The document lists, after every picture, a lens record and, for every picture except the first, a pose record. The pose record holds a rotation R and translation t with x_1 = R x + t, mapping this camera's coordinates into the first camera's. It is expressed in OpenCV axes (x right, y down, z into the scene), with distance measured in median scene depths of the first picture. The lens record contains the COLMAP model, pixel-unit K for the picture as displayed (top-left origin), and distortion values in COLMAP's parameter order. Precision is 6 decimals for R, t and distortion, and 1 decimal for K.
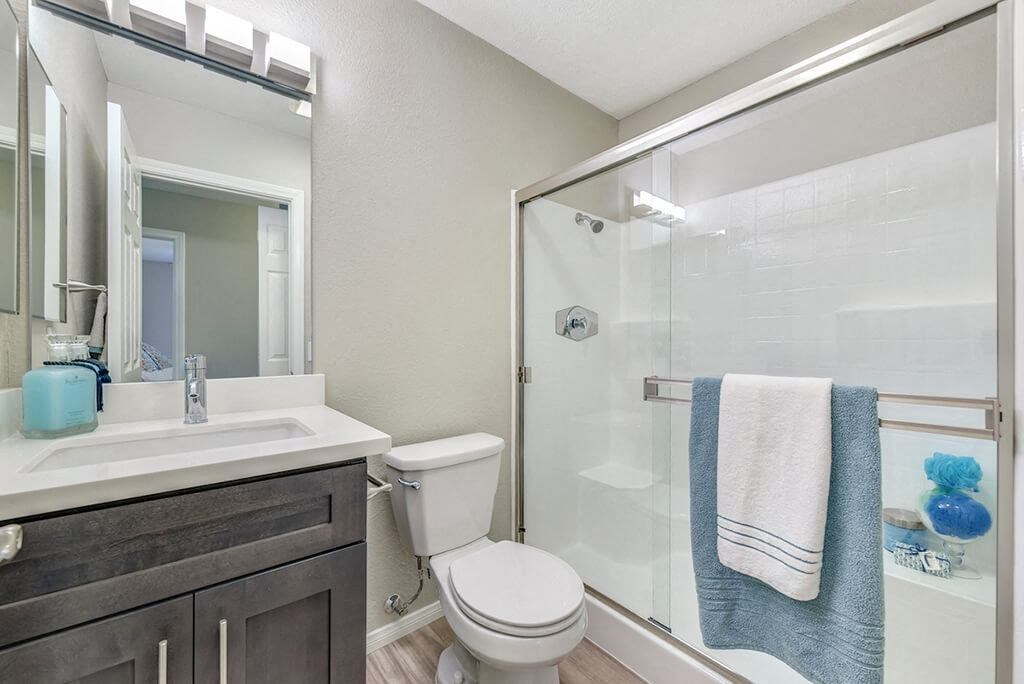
lens RADIAL K [[397.1, 0, 507.8], [0, 397.1, 346.3], [0, 0, 1]] dist [0.002119, 0.000142]
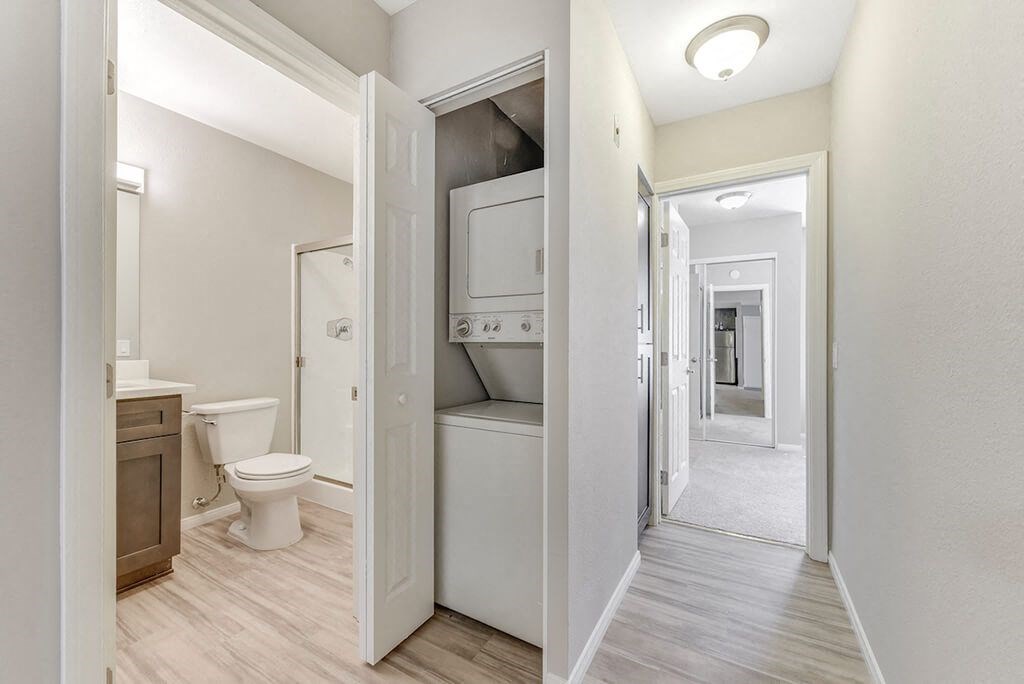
lens RADIAL K [[405.3, 0, 516.5], [0, 405.3, 342.3], [0, 0, 1]] dist [-0.001639, -0.000396]
pose [[0.933309, -0.001098, 0.359072, 0.335824], [0.003862, 0.999968, -0.006981, 0.010519], [-0.359053, 0.007902, 0.933284, -1.036771]]
